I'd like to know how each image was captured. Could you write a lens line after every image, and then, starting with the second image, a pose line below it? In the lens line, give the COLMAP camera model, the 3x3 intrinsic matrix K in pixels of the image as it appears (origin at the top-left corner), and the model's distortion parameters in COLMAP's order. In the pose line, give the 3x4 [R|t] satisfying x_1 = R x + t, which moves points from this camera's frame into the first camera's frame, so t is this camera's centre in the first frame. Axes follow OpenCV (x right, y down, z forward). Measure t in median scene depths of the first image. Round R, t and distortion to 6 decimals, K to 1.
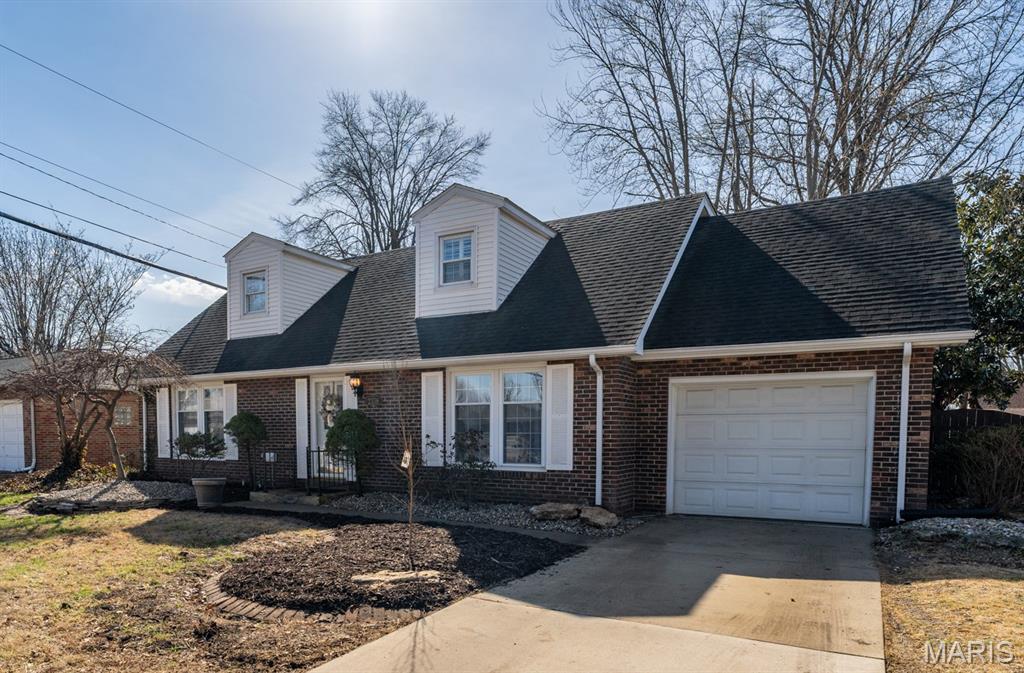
lens RADIAL K [[625.0, 0, 512.4], [0, 625.0, 392.0], [0, 0, 1]] dist [-0.000333, -0.000066]
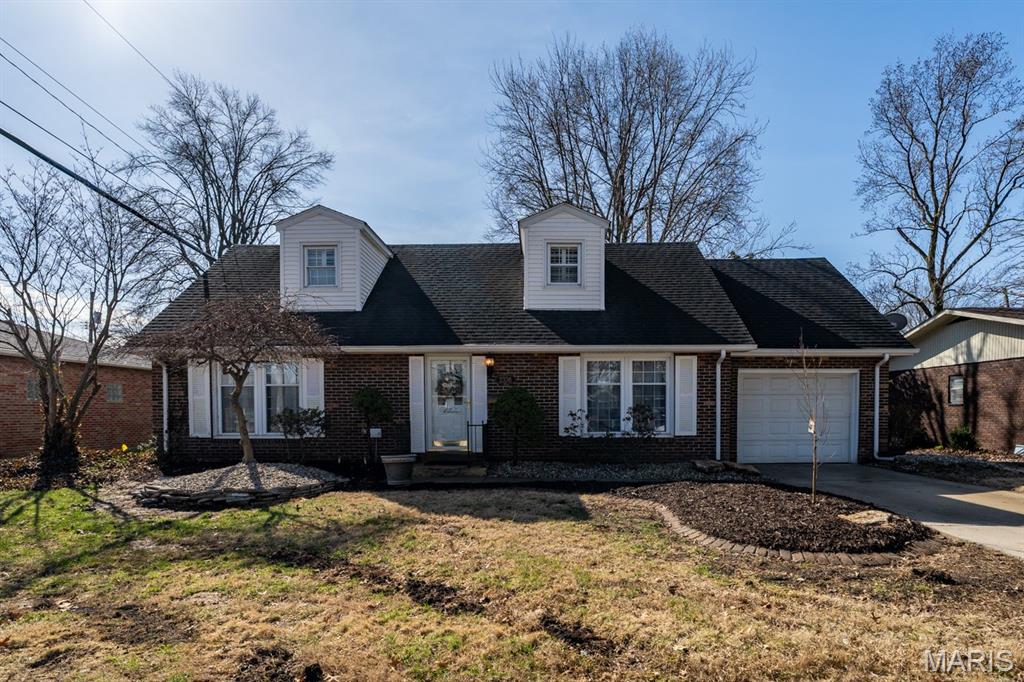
lens RADIAL K [[475.1, 0, 565.8], [0, 475.1, 369.4], [0, 0, 1]] dist [-0.000234, 0.000190]
pose [[0.875589, 0.036859, 0.481648, -0.623816], [-0.026639, 0.999252, -0.028042, 0.019511], [-0.482321, 0.011722, 0.875916, 0.233800]]
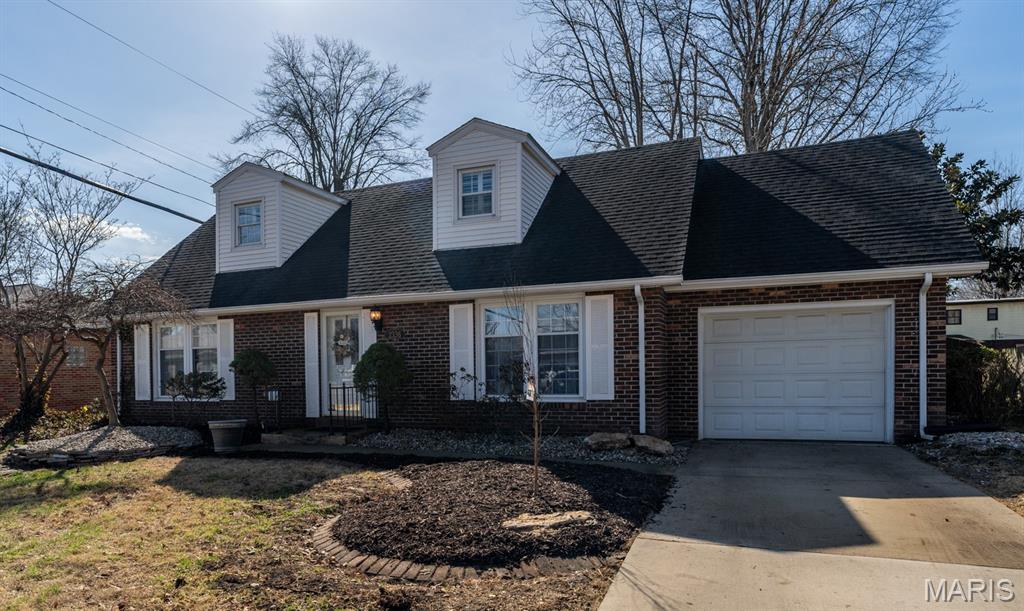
lens RADIAL K [[587.6, 0, 531.6], [0, 587.6, 305.0], [0, 0, 1]] dist [-0.000495, 0.000075]
pose [[0.988432, -0.006311, 0.151532, -0.174358], [0.012200, 0.999205, -0.037966, 0.006305], [-0.151172, 0.039376, 0.987723, 0.072036]]
